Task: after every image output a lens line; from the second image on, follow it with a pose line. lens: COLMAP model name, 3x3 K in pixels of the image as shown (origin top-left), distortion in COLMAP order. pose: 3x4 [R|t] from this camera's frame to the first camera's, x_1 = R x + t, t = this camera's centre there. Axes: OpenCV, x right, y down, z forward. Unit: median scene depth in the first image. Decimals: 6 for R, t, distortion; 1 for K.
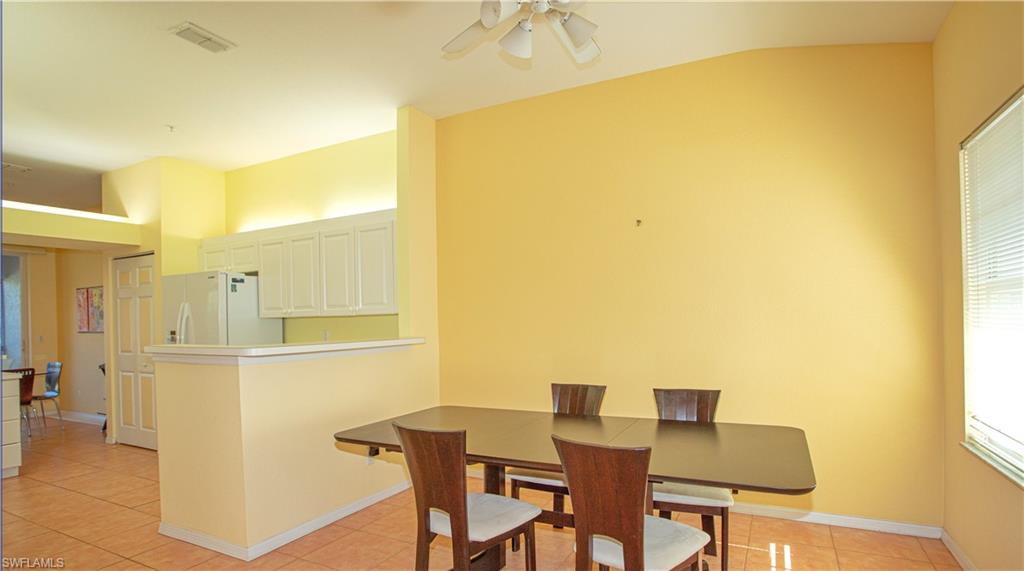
lens RADIAL K [[522.7, 0, 510.8], [0, 522.7, 319.0], [0, 0, 1]] dist [-0.064356, 0.028832]
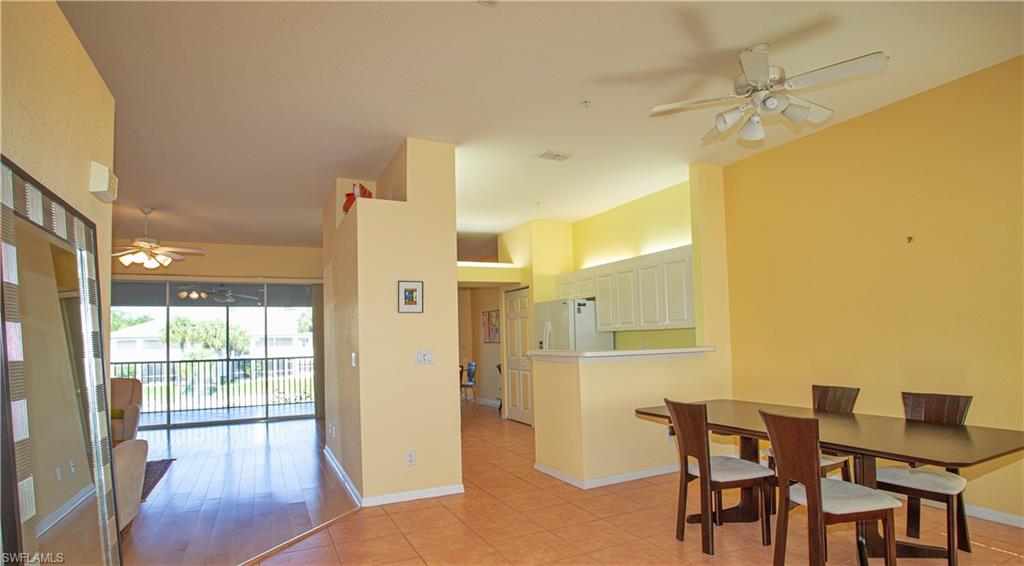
lens RADIAL K [[518.7, 0, 511.3], [0, 518.7, 316.4], [0, 0, 1]] dist [-0.048641, 0.000089]
pose [[0.803167, -0.025816, -0.595194, 0.152995], [0.009095, 0.999476, -0.031077, -0.002433], [0.595684, 0.019547, 0.802981, -0.240821]]
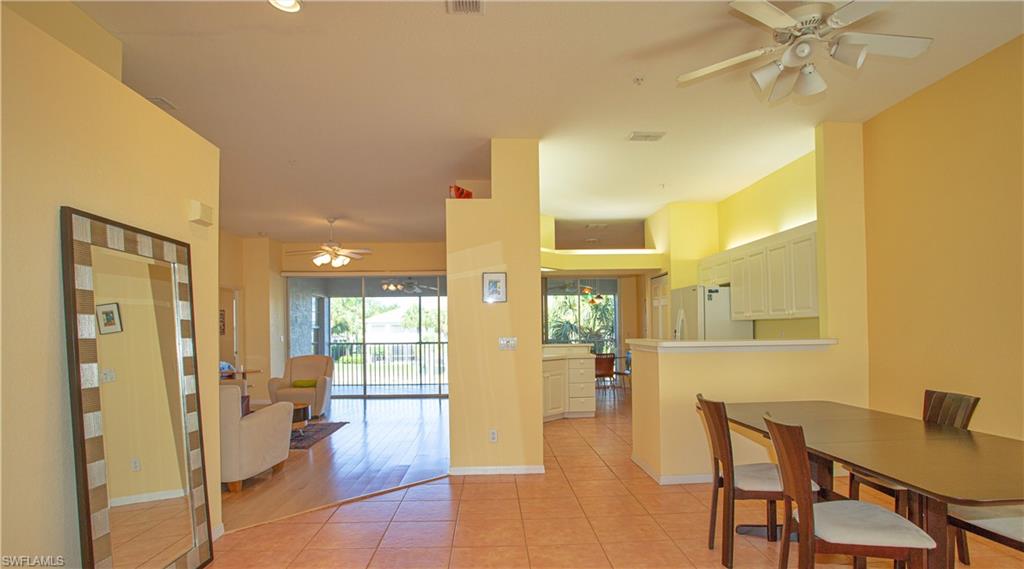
lens RADIAL K [[518.7, 0, 511.3], [0, 518.7, 317.9], [0, 0, 1]] dist [-0.048641, 0.000089]
pose [[0.502329, -0.006024, -0.864655, 0.341722], [0.002448, 0.999982, -0.005545, -0.003411], [0.864673, 0.000668, 0.502335, -0.077523]]
